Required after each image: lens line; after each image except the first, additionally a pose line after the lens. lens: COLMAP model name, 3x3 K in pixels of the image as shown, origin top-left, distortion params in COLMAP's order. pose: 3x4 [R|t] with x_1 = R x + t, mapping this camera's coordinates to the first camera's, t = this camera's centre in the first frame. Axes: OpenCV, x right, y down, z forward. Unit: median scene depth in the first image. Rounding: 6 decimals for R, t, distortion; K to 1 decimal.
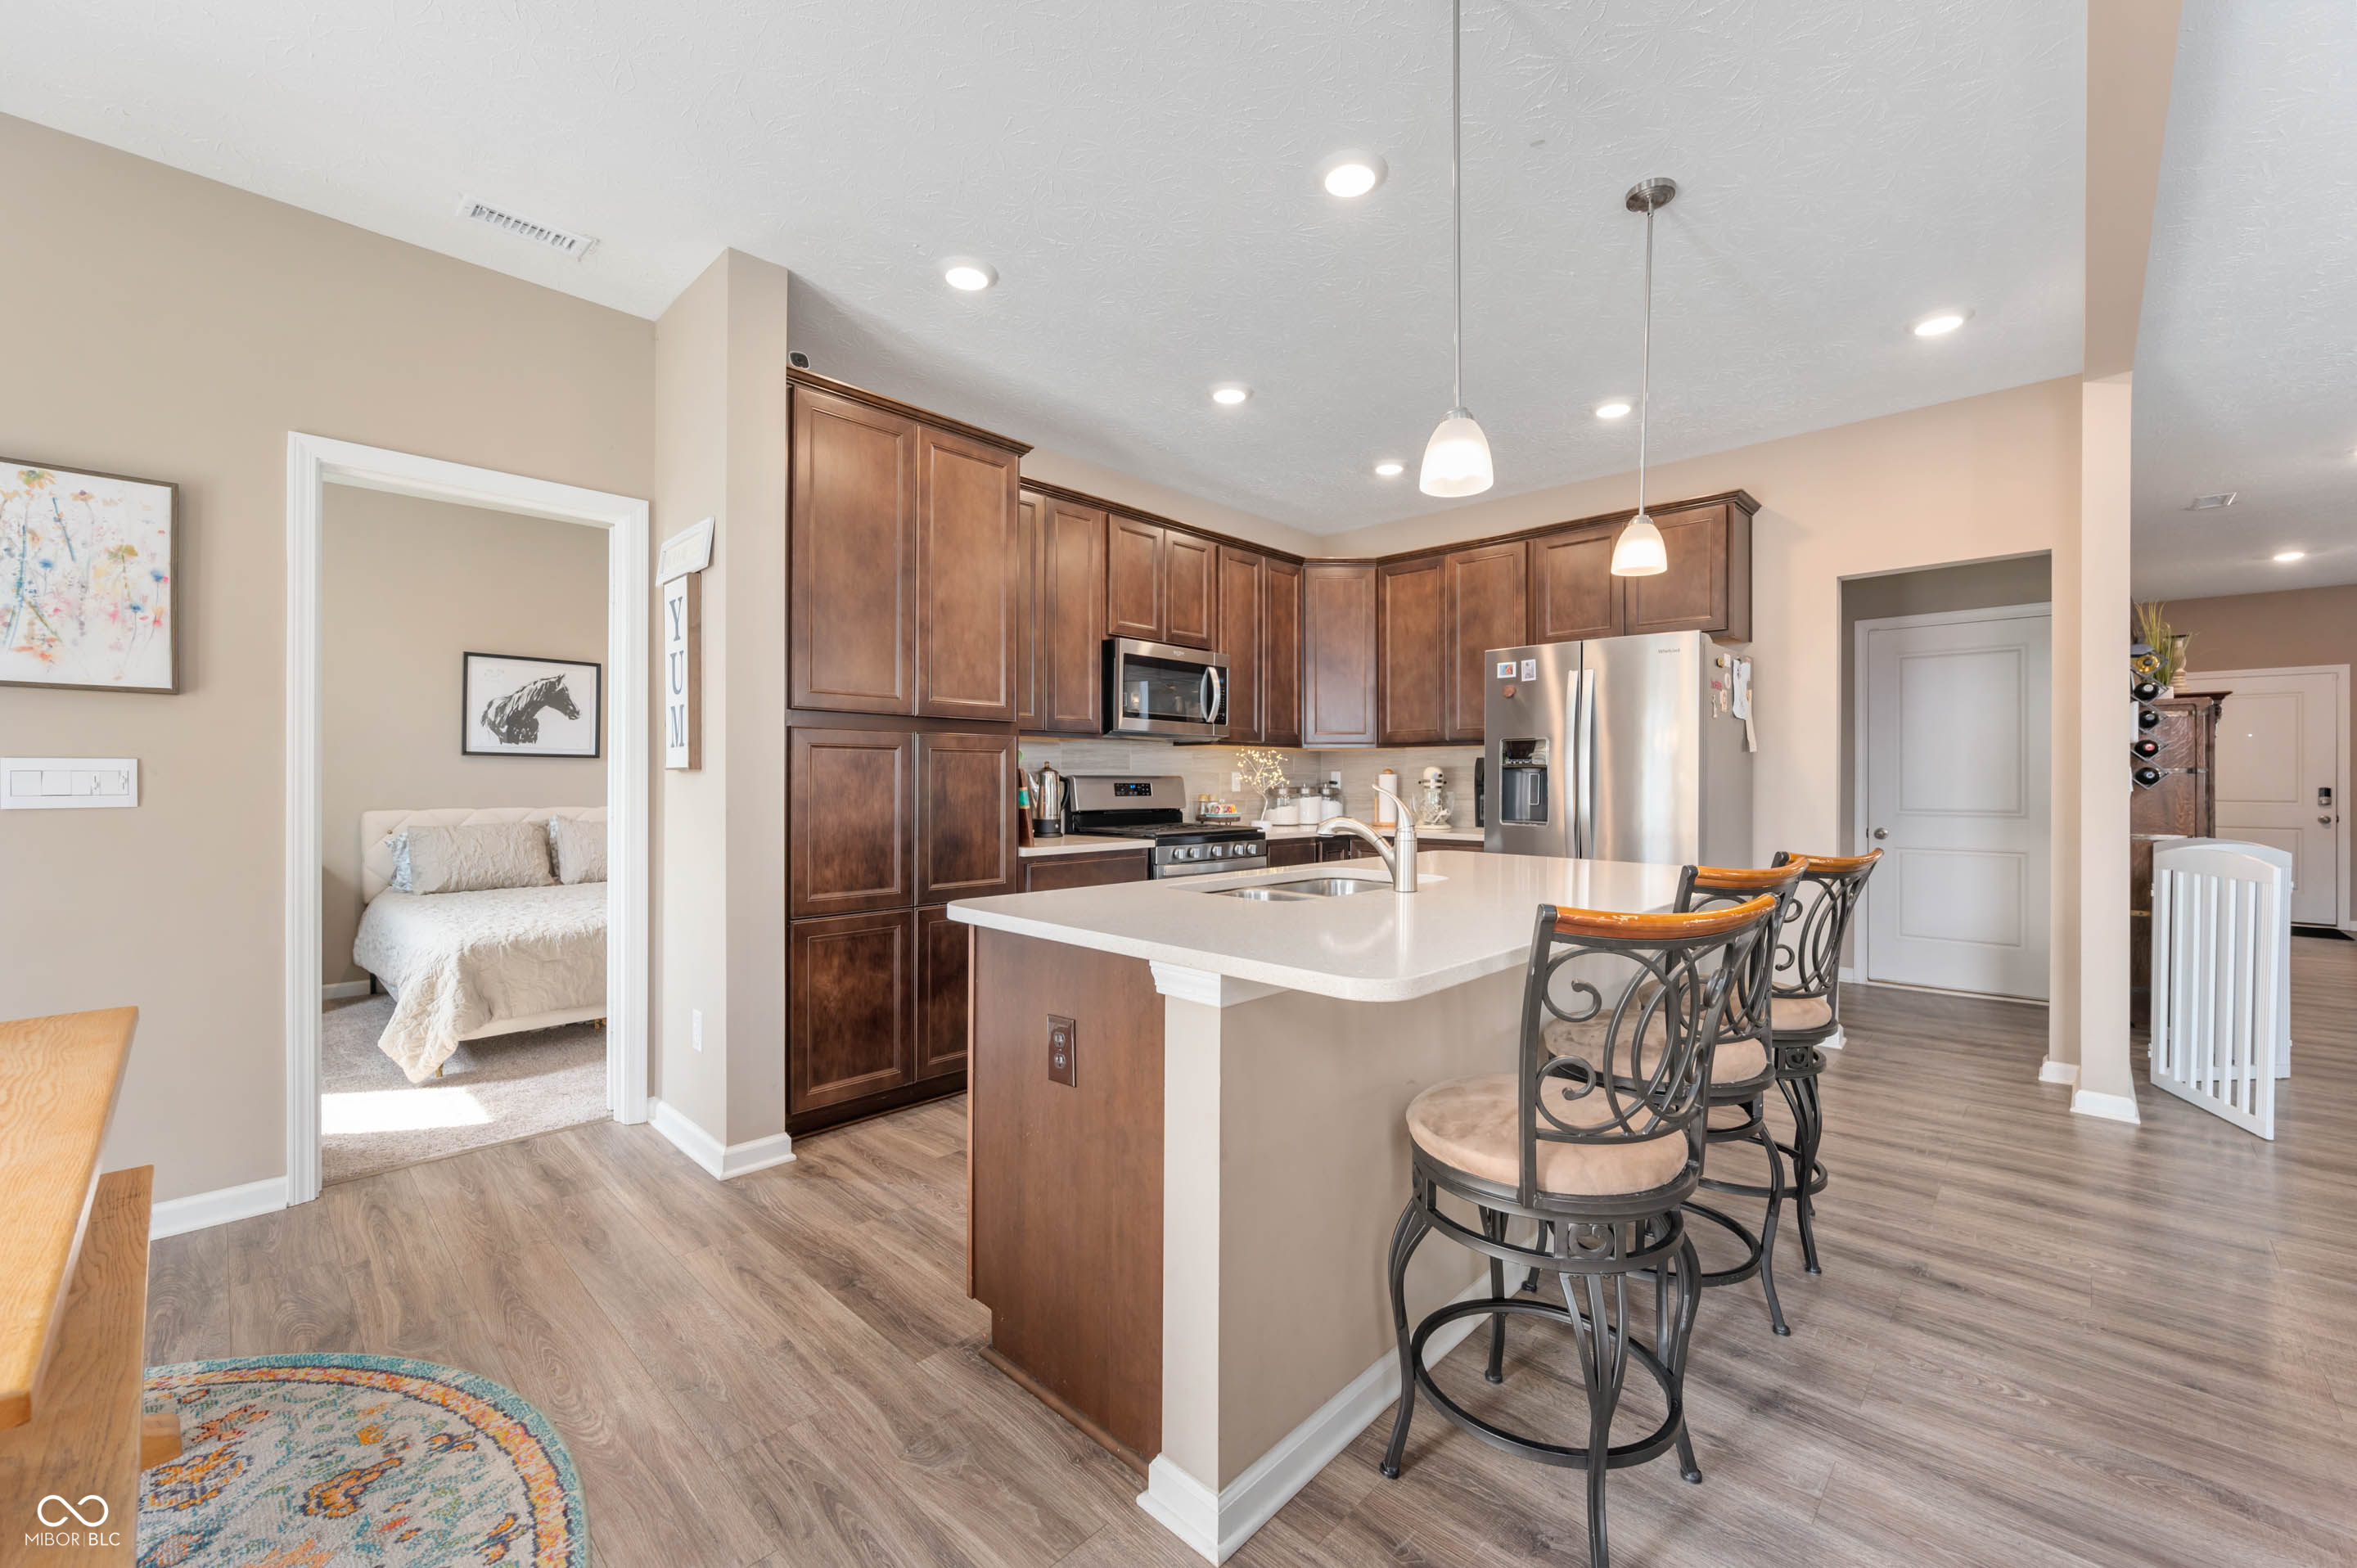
lens RADIAL K [[943.9, 0, 1191.8], [0, 943.9, 779.3], [0, 0, 1]] dist [-0.000206, 0.000934]
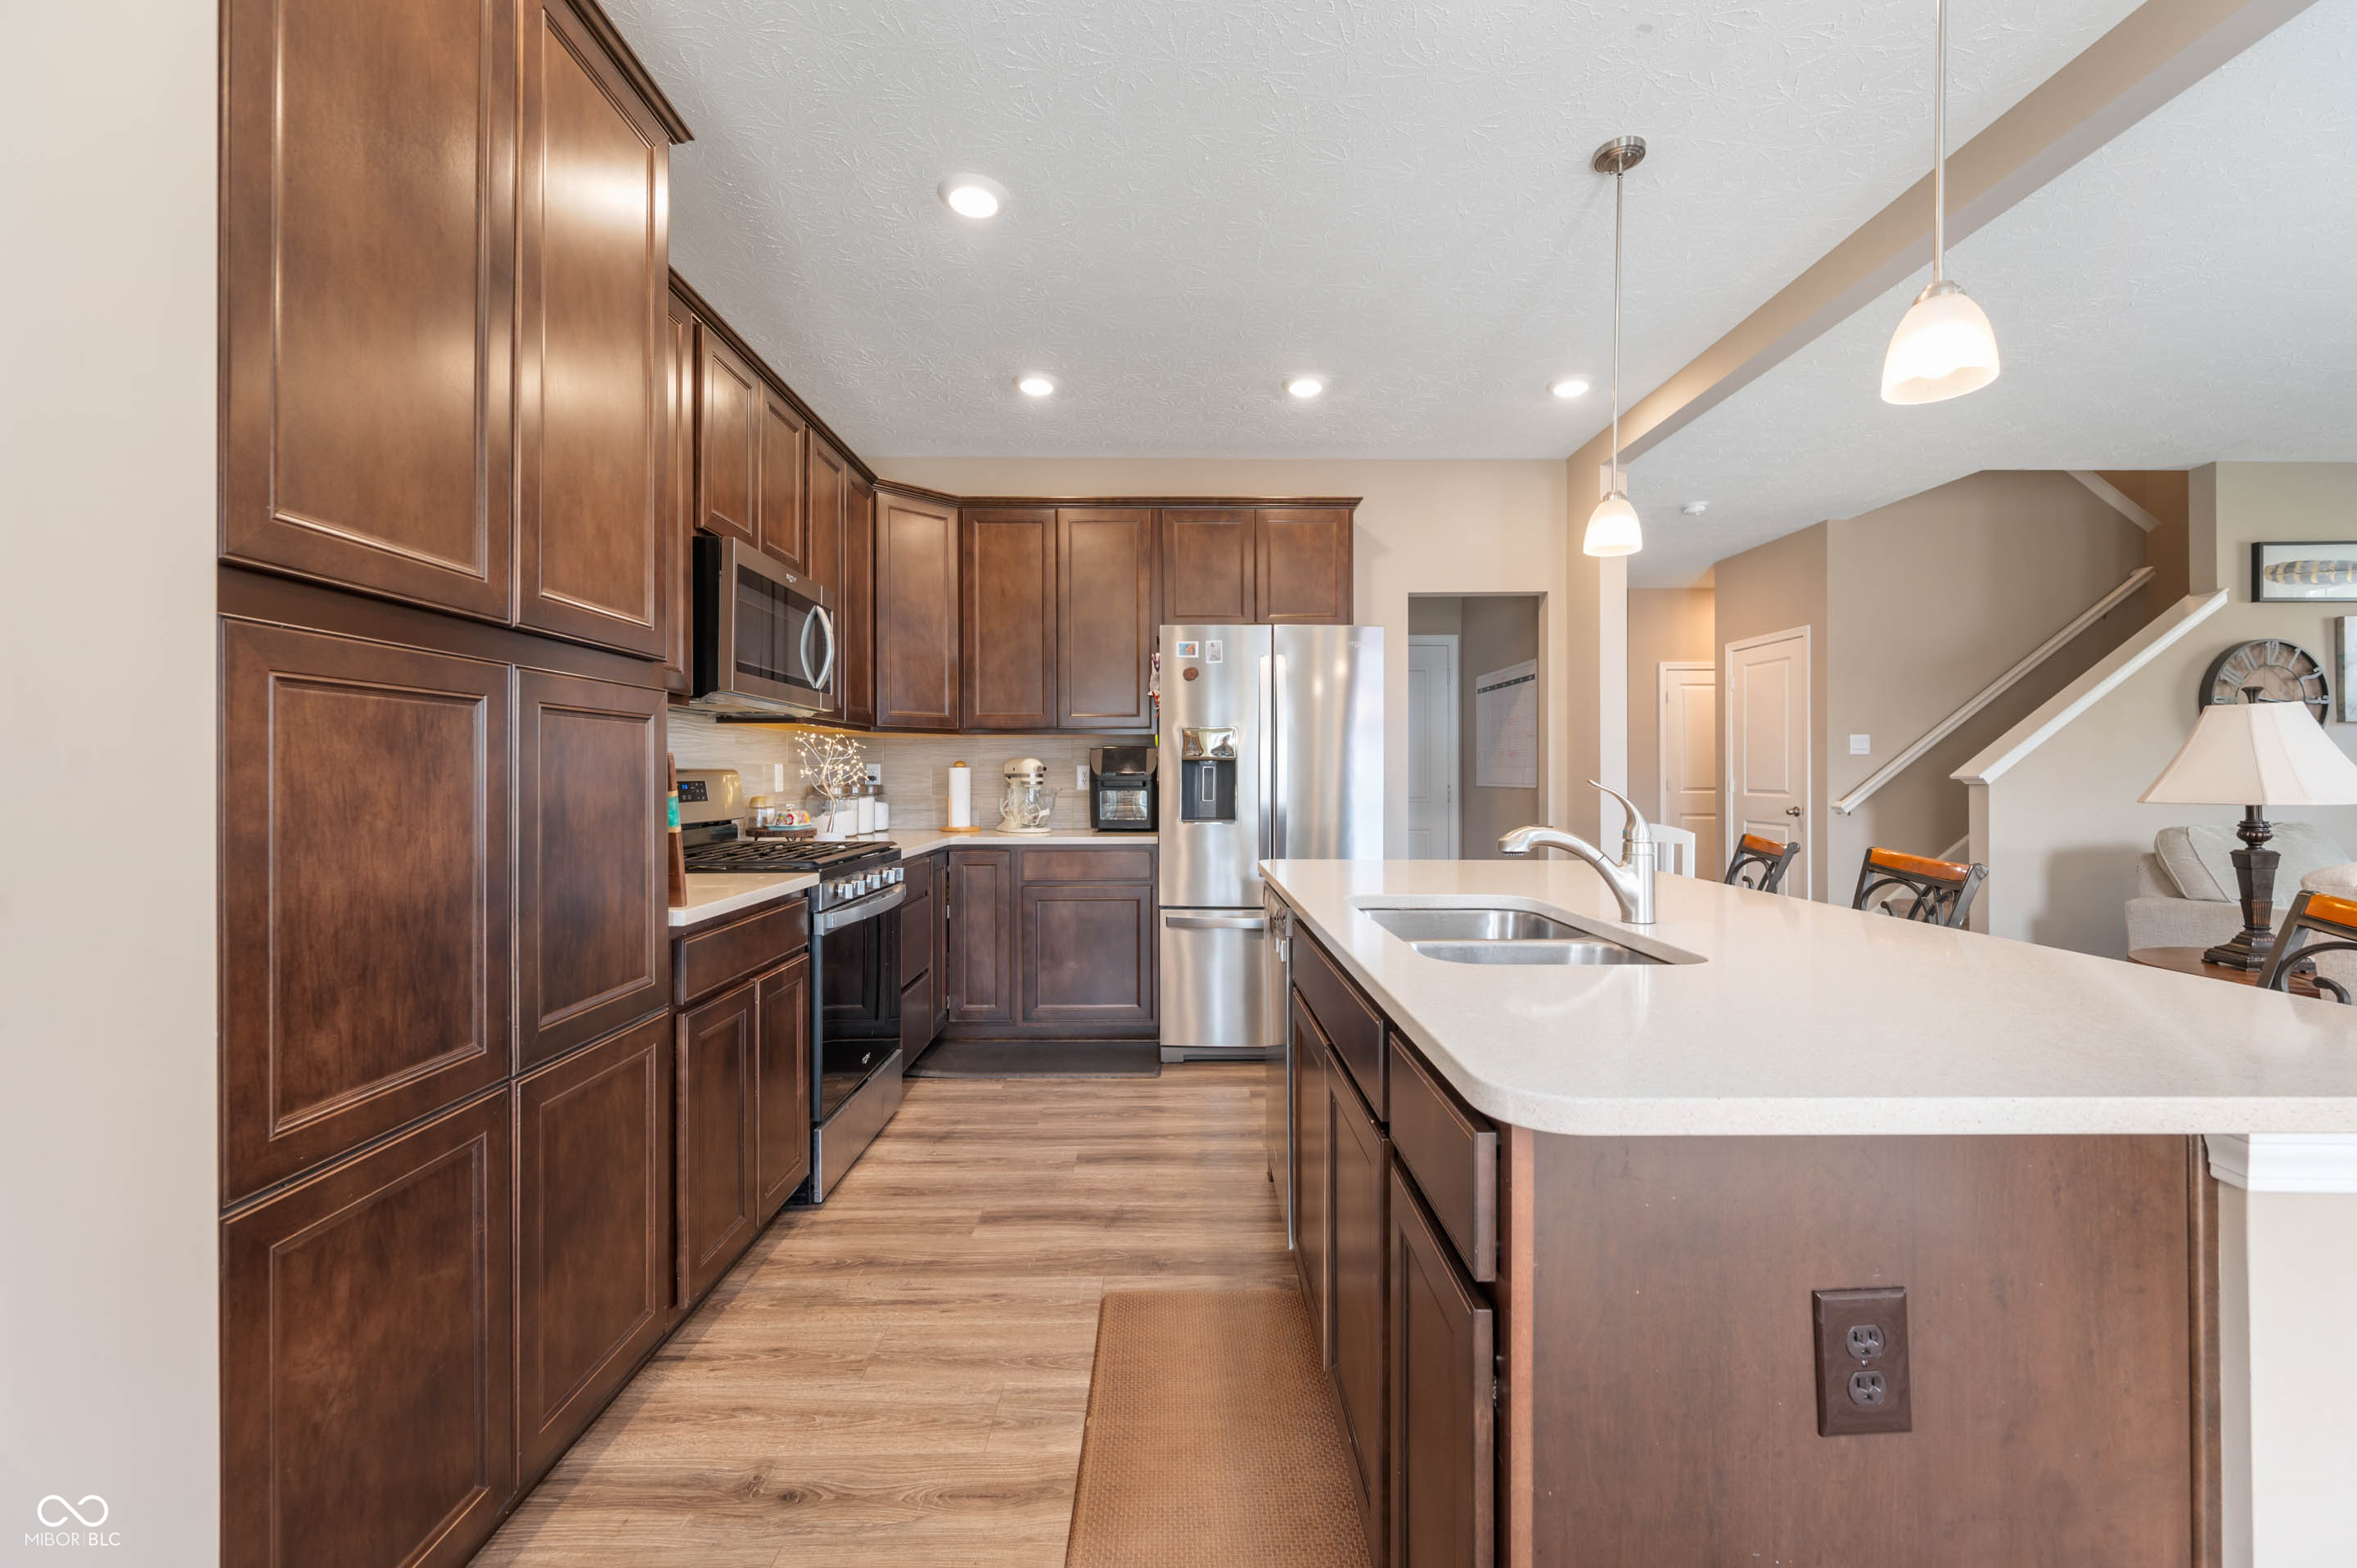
lens RADIAL K [[943.9, 0, 1183.5], [0, 943.9, 772.5], [0, 0, 1]] dist [-0.000206, 0.000934]
pose [[0.712087, -0.001949, 0.702089, -0.302565], [0.002598, 0.999997, 0.000141, -0.000684], [-0.702087, 0.001724, 0.712090, 0.391925]]
